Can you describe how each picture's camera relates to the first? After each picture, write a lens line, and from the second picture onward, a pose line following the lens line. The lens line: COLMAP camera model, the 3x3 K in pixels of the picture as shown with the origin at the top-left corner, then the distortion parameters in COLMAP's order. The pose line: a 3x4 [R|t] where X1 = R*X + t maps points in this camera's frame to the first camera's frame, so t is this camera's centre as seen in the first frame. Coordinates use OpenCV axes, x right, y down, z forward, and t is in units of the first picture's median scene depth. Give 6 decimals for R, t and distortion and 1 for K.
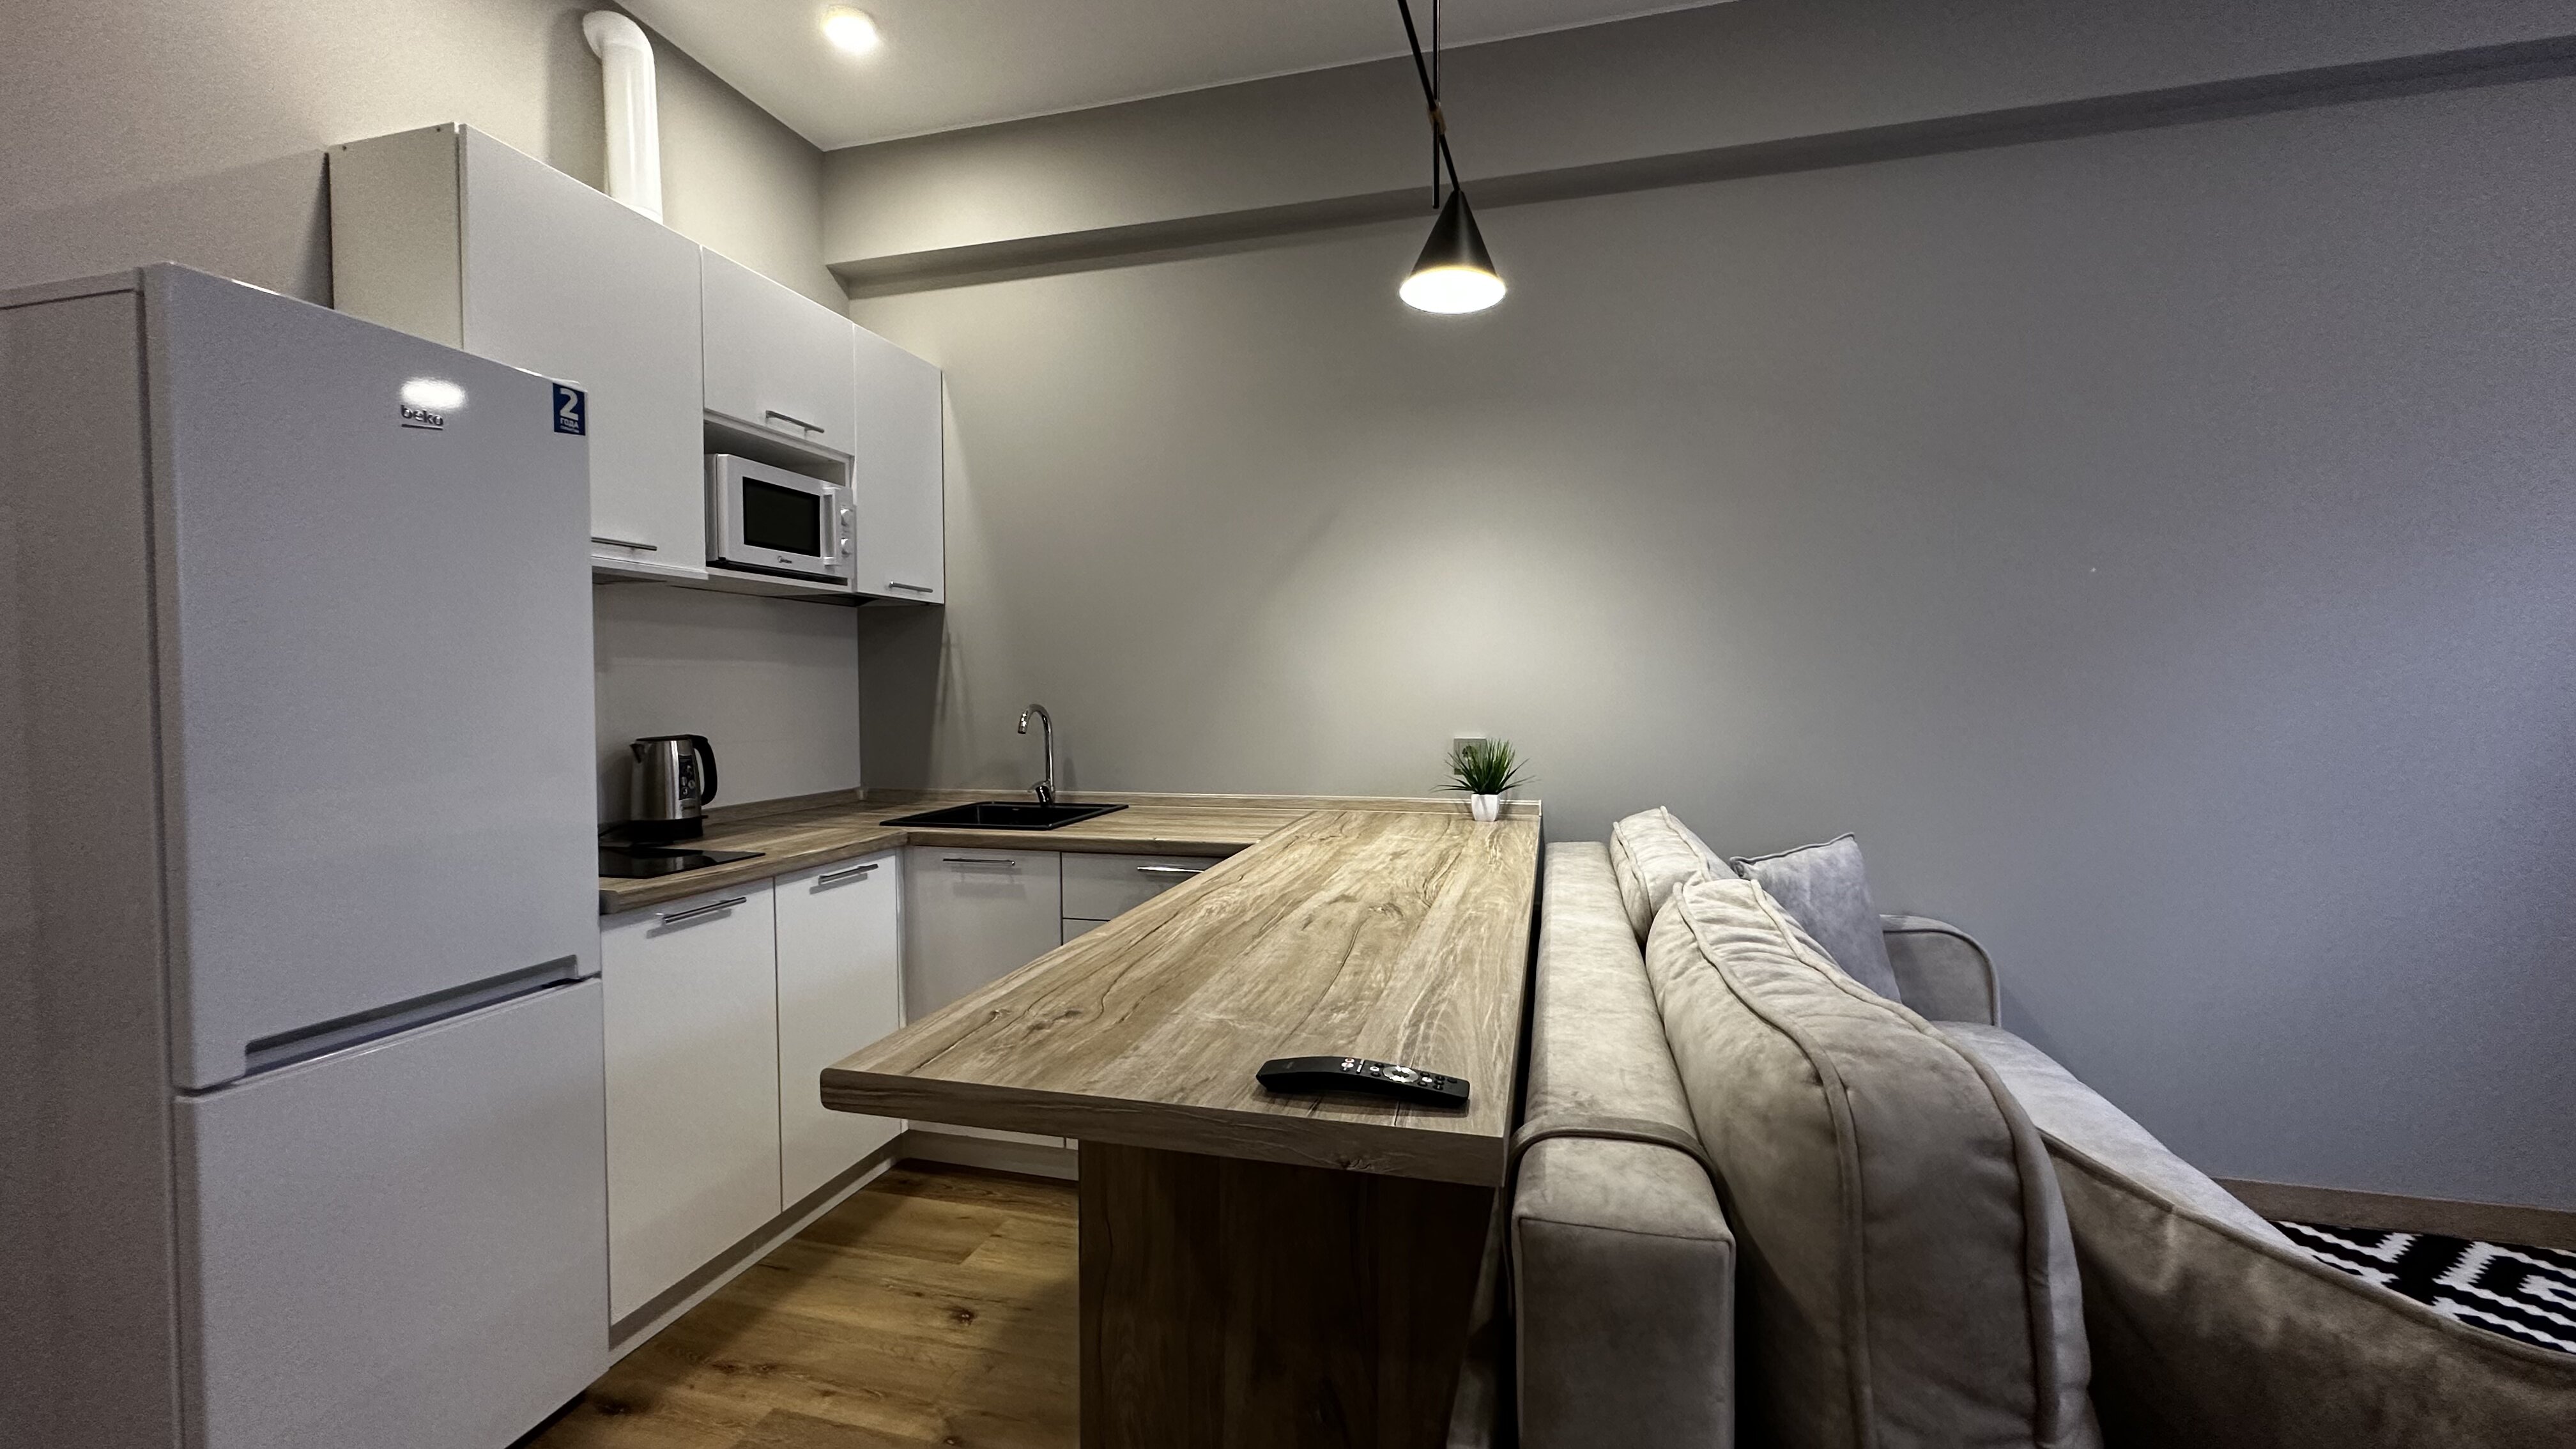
lens RADIAL K [[1036.5, 0, 1288.0], [0, 1036.5, 724.5], [0, 0, 1]] dist [0.000569, 0.000062]
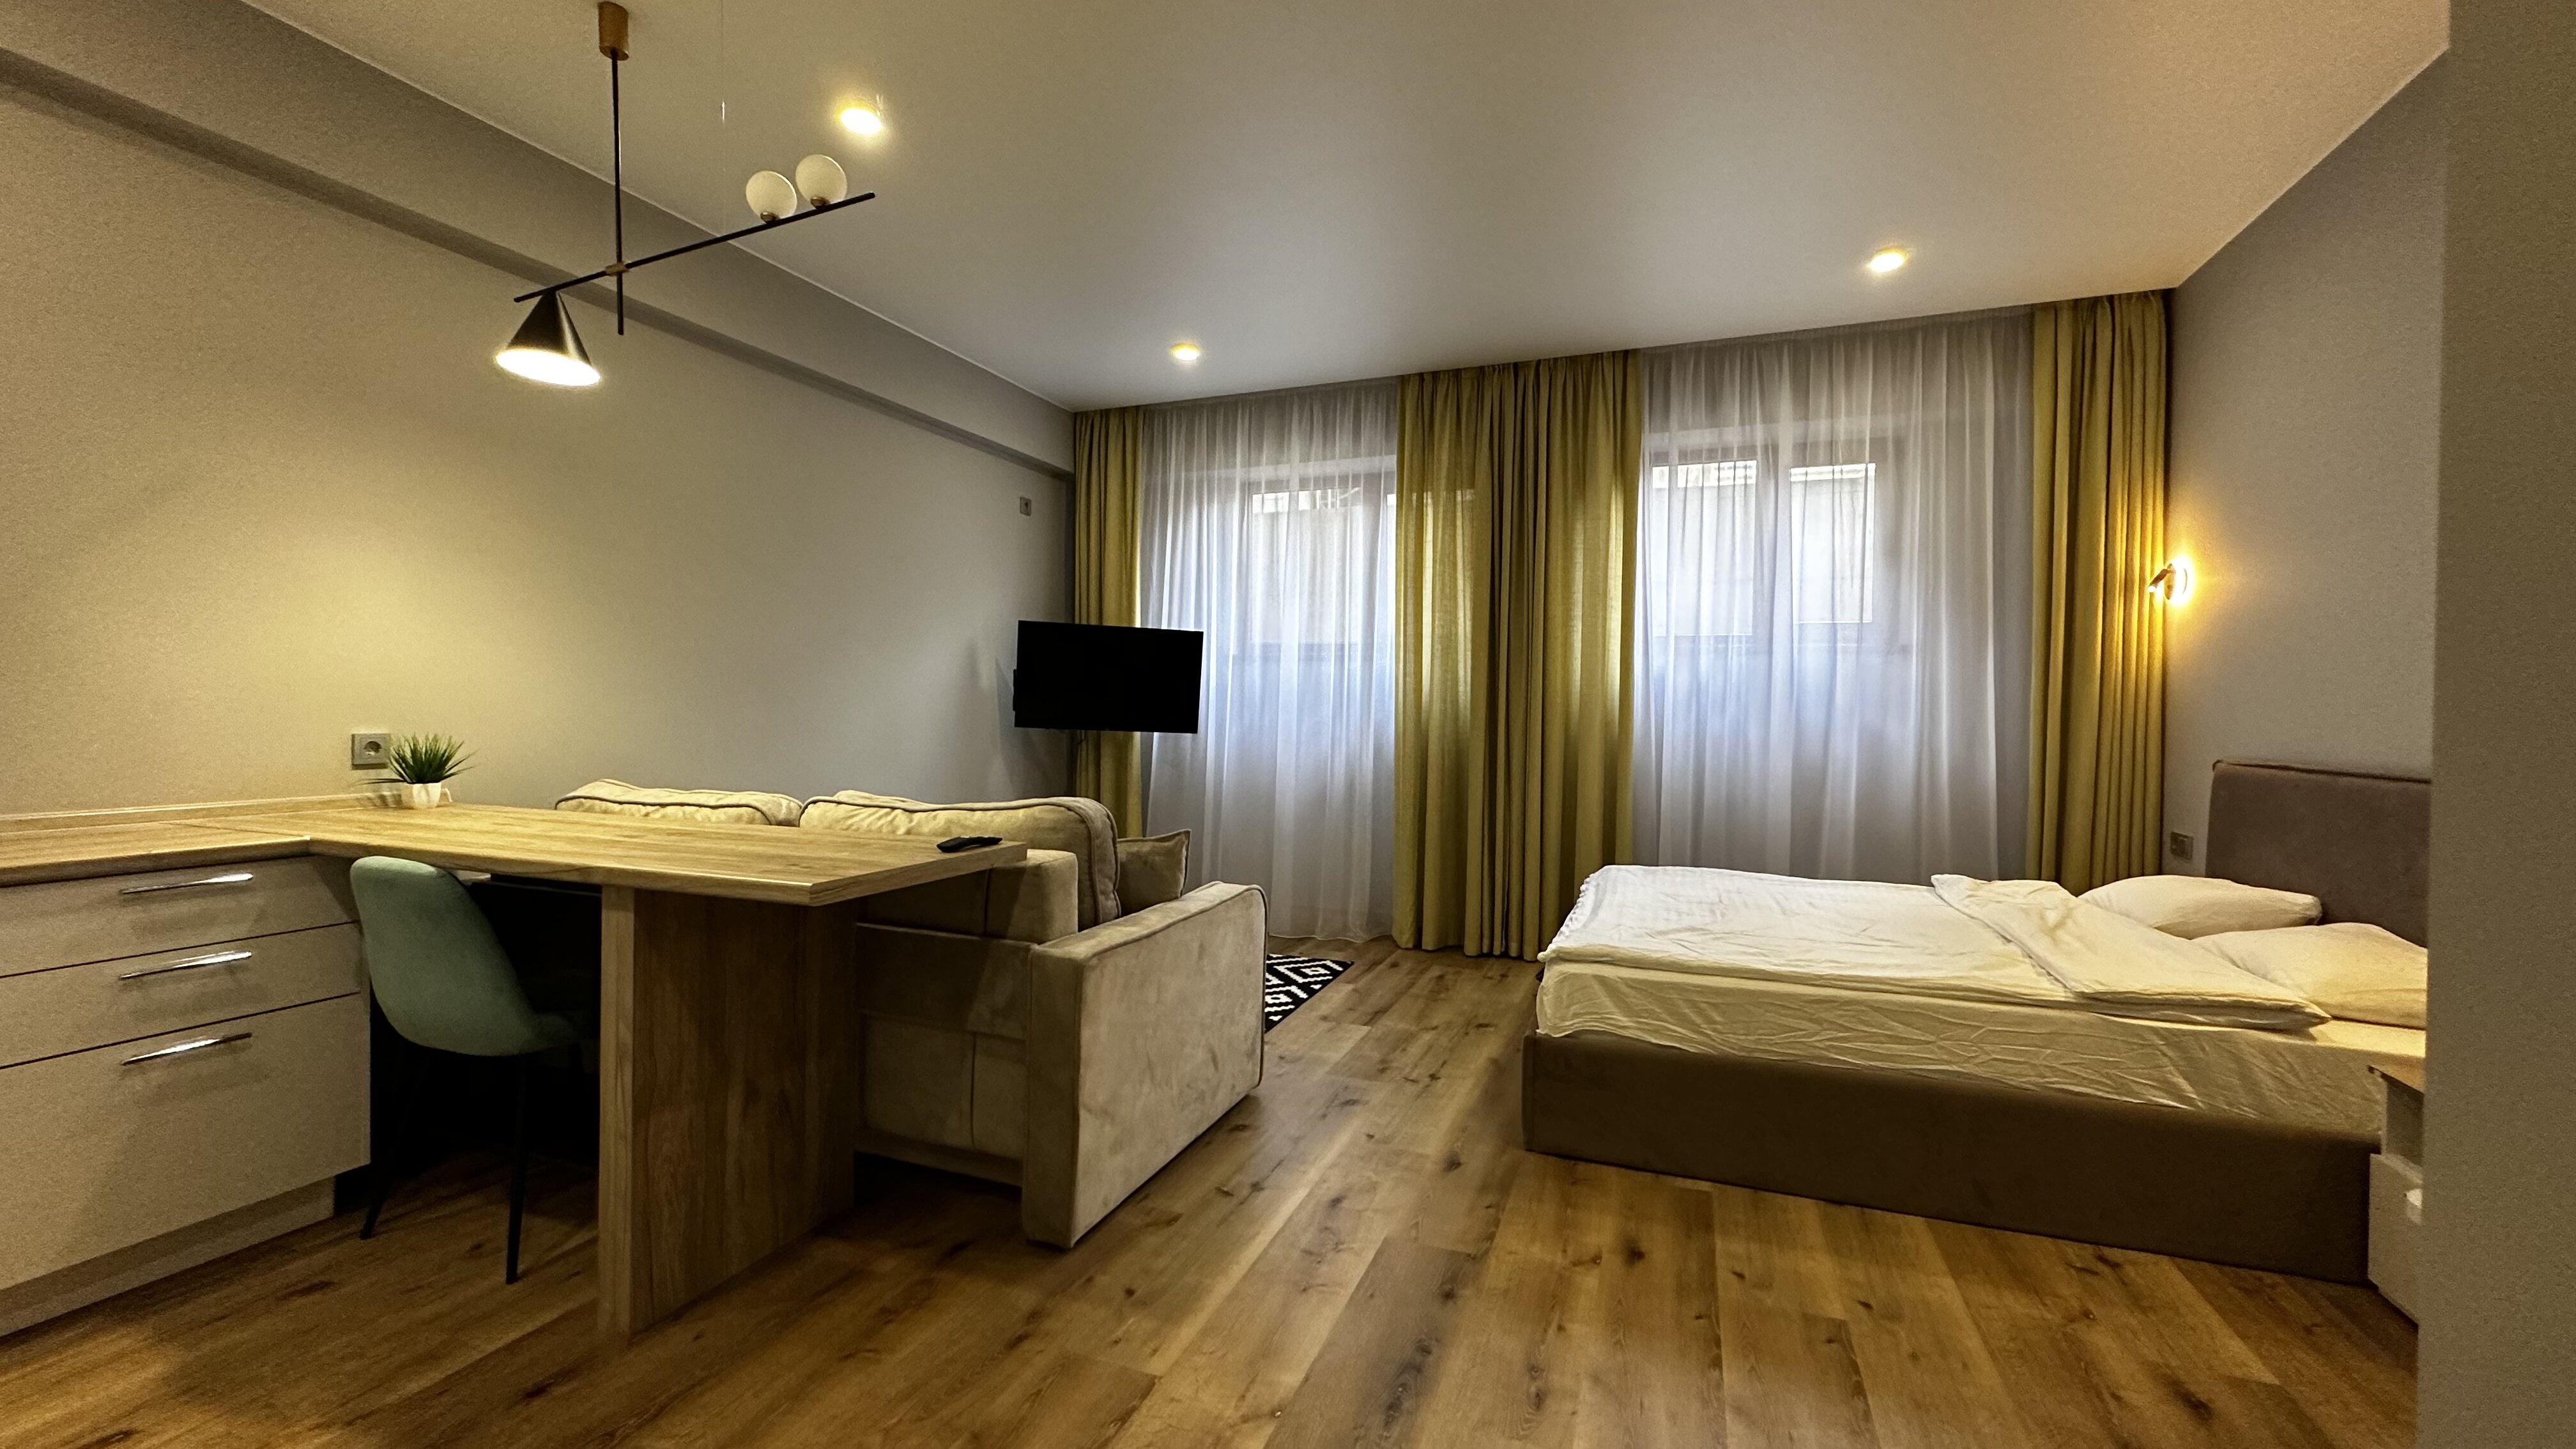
lens RADIAL K [[1036.5, 0, 1288.0], [0, 1036.5, 724.5], [0, 0, 1]] dist [0.000569, 0.000062]
pose [[0.098839, -0.001979, 0.995101, -0.891040], [0.025662, 0.999671, -0.000561, 0.032930], [-0.994773, 0.025592, 0.098857, -0.003873]]
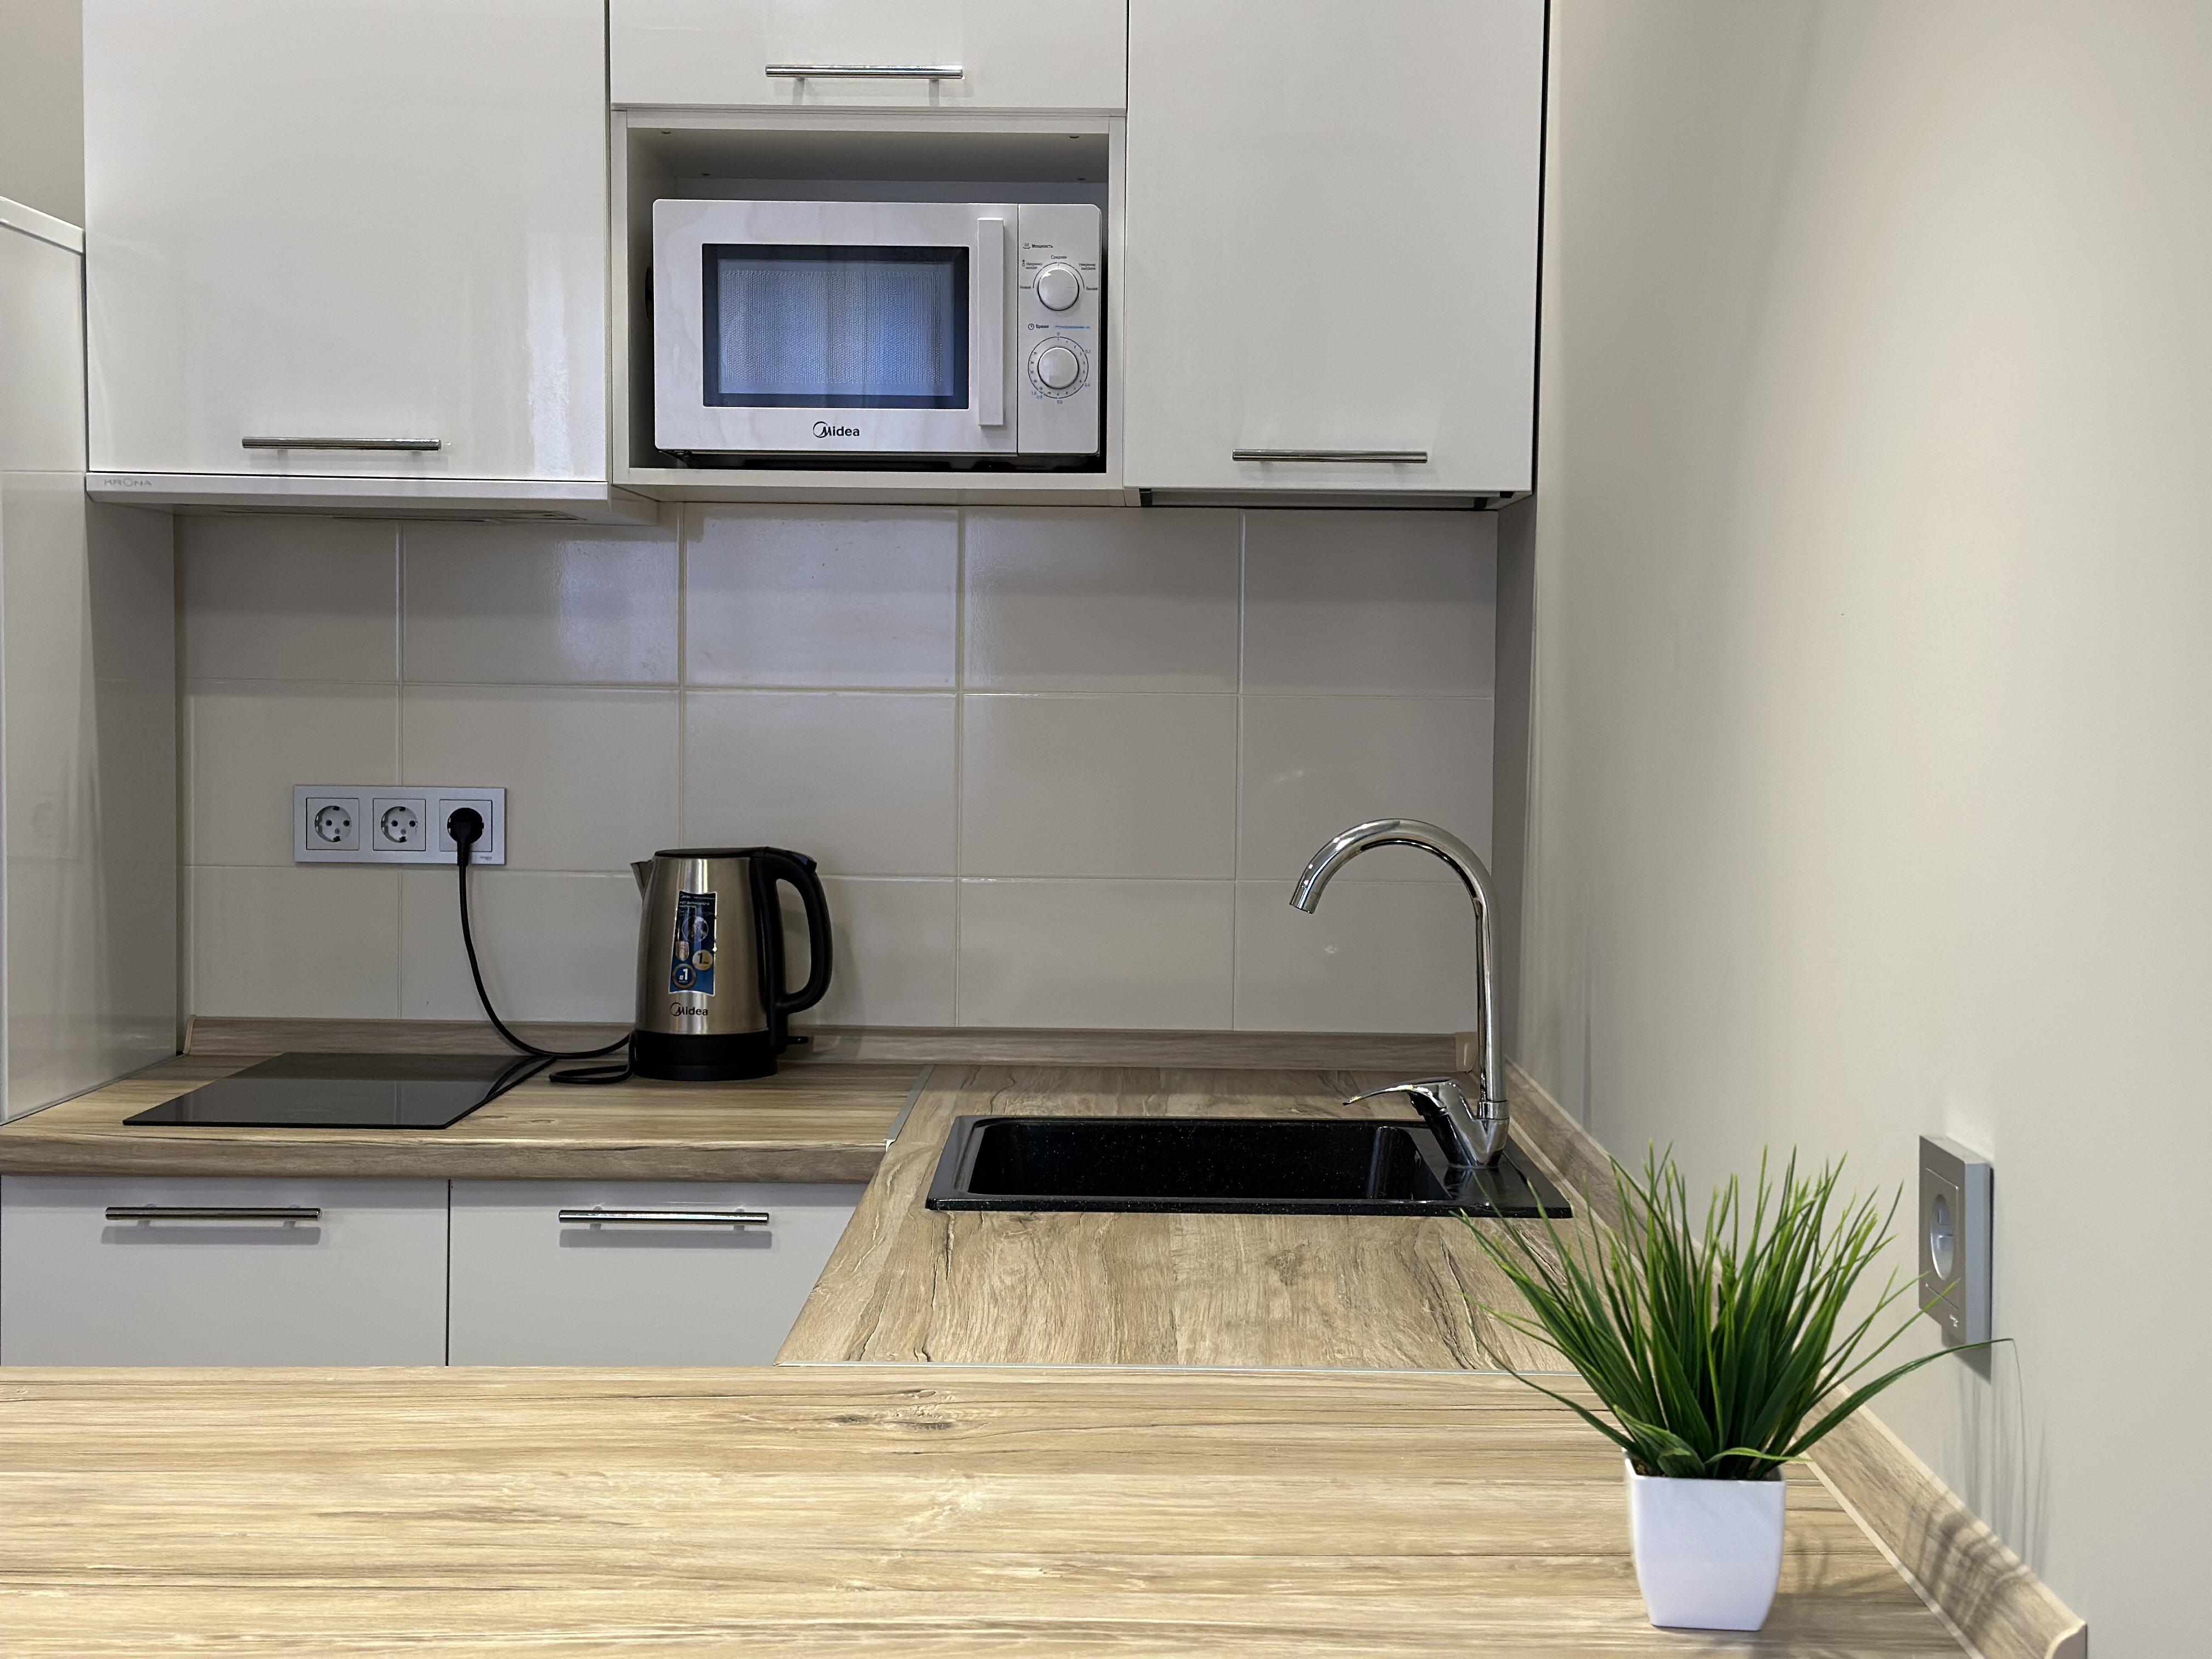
lens RADIAL K [[2997.9, 0, 1106.0], [0, 2997.9, 829.5], [0, 0, 1]] dist [0.105479, 0.029462]
pose [[0.223692, 0.051022, -0.973324, 0.710903], [-0.042966, 0.998174, 0.042450, -0.059675], [0.973712, 0.032324, 0.225476, 0.876906]]
